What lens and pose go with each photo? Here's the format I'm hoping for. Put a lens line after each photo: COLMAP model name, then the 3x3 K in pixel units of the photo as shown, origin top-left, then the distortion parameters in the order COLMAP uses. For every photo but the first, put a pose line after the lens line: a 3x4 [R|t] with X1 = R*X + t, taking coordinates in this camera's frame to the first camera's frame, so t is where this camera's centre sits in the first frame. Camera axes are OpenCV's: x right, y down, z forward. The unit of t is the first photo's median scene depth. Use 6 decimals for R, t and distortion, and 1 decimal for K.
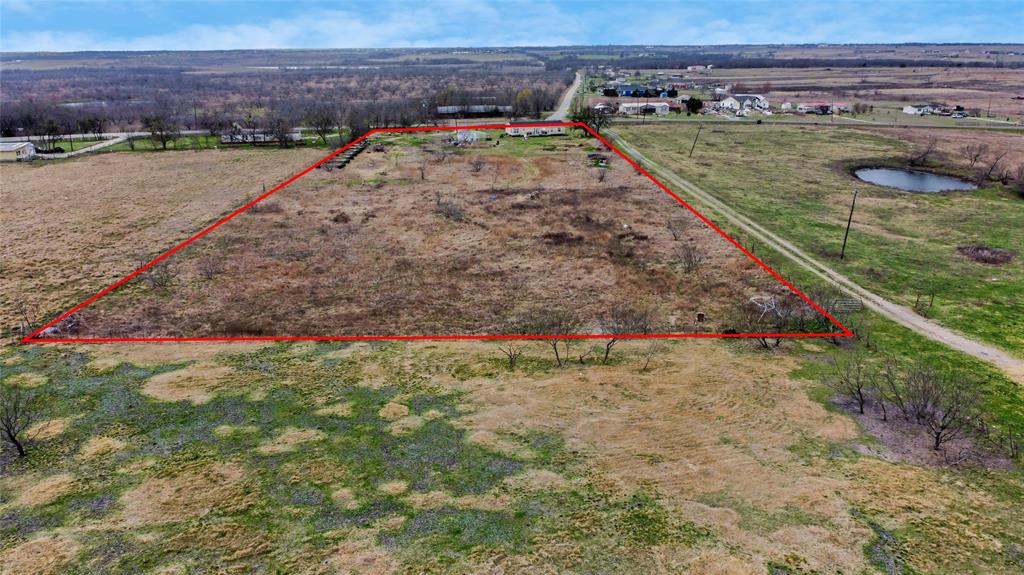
lens RADIAL K [[771.2, 0, 507.7], [0, 771.2, 285.9], [0, 0, 1]] dist [0.011546, -0.018049]
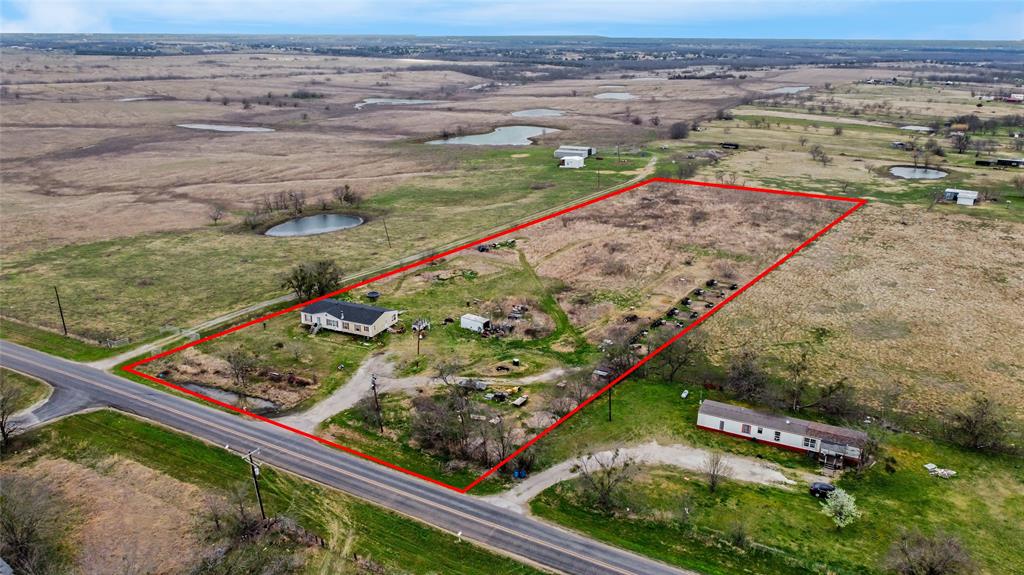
lens RADIAL K [[771.2, 0, 506.3], [0, 771.2, 289.2], [0, 0, 1]] dist [0.011546, -0.018049]
pose [[-0.790649, -0.191689, 0.581490, -0.740551], [0.182505, 0.832769, 0.522674, -0.908336], [-0.584437, 0.519376, -0.623443, 2.231868]]
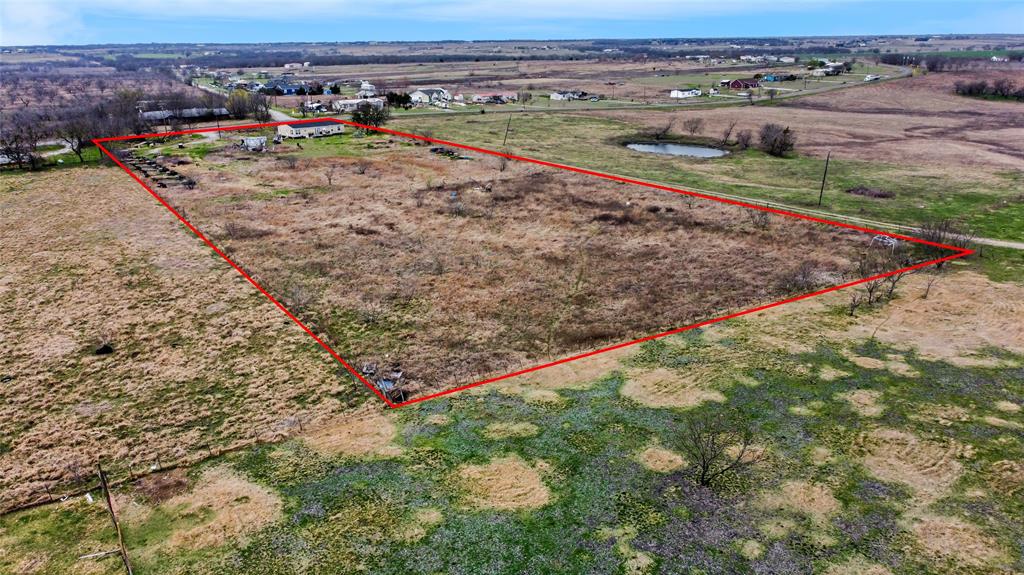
lens RADIAL K [[771.2, 0, 507.2], [0, 771.2, 283.4], [0, 0, 1]] dist [0.011546, -0.018049]
pose [[0.852031, -0.159923, 0.498465, -0.447029], [0.160143, 0.986172, 0.042660, -0.032004], [-0.498395, 0.043479, 0.865859, 0.115971]]
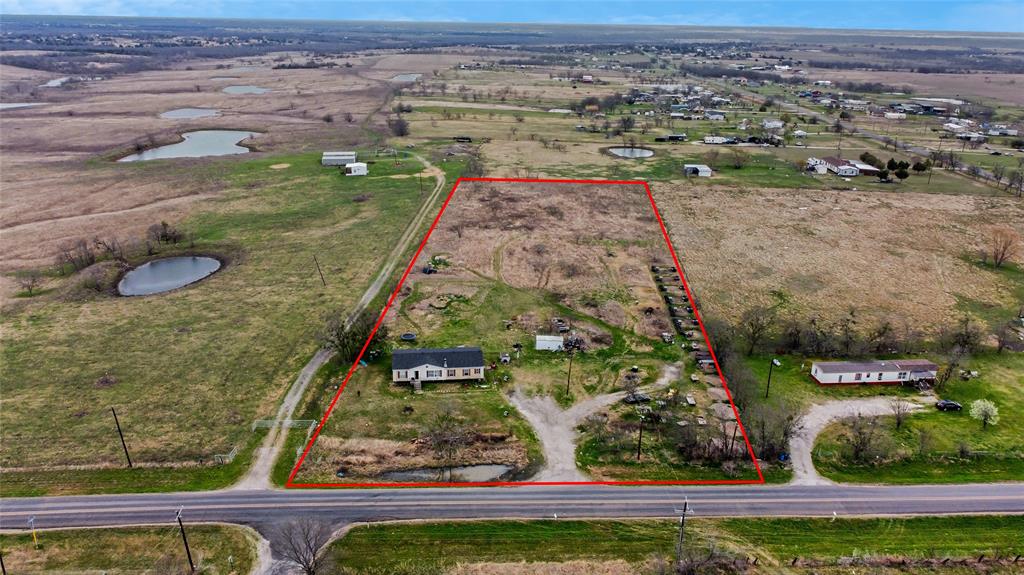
lens RADIAL K [[771.2, 0, 506.9], [0, 771.2, 288.2], [0, 0, 1]] dist [0.011546, -0.018049]
pose [[-0.995377, -0.039931, 0.087346, -0.117514], [0.019964, 0.803577, 0.594866, -1.043106], [-0.093943, 0.593860, -0.799065, 2.461910]]
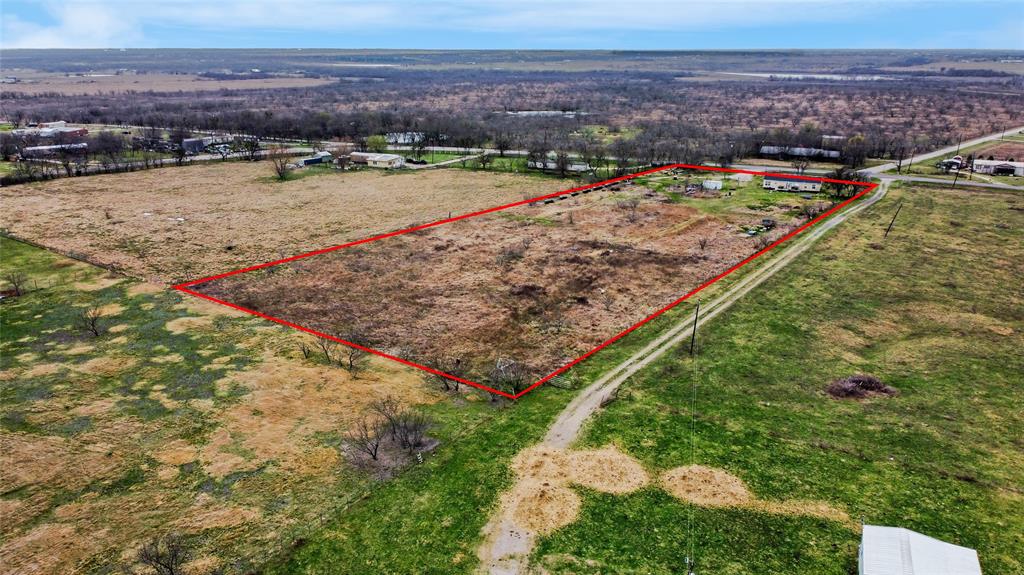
lens RADIAL K [[771.2, 0, 507.8], [0, 771.2, 287.9], [0, 0, 1]] dist [0.011546, -0.018049]
pose [[0.798593, 0.189526, -0.571252, 0.584250], [-0.187798, 0.980206, 0.062669, -0.105070], [0.571822, 0.057233, 0.818379, -0.065929]]
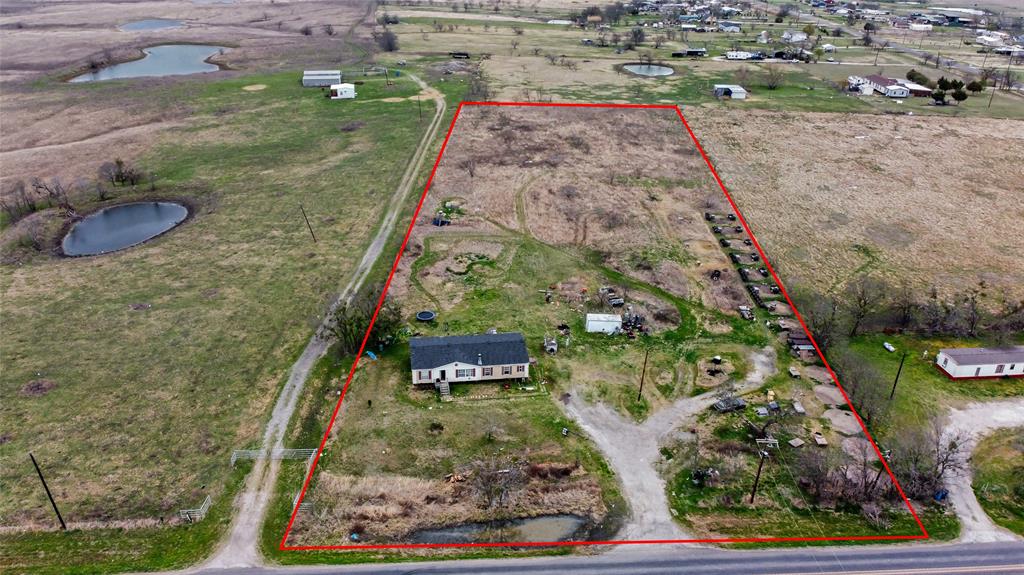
lens RADIAL K [[771.2, 0, 506.6], [0, 771.2, 288.6], [0, 0, 1]] dist [0.011546, -0.018049]
pose [[-0.997245, -0.041022, 0.061797, -0.025663], [0.011724, 0.735492, 0.677431, -0.946959], [-0.073241, 0.676290, -0.732986, 2.243301]]
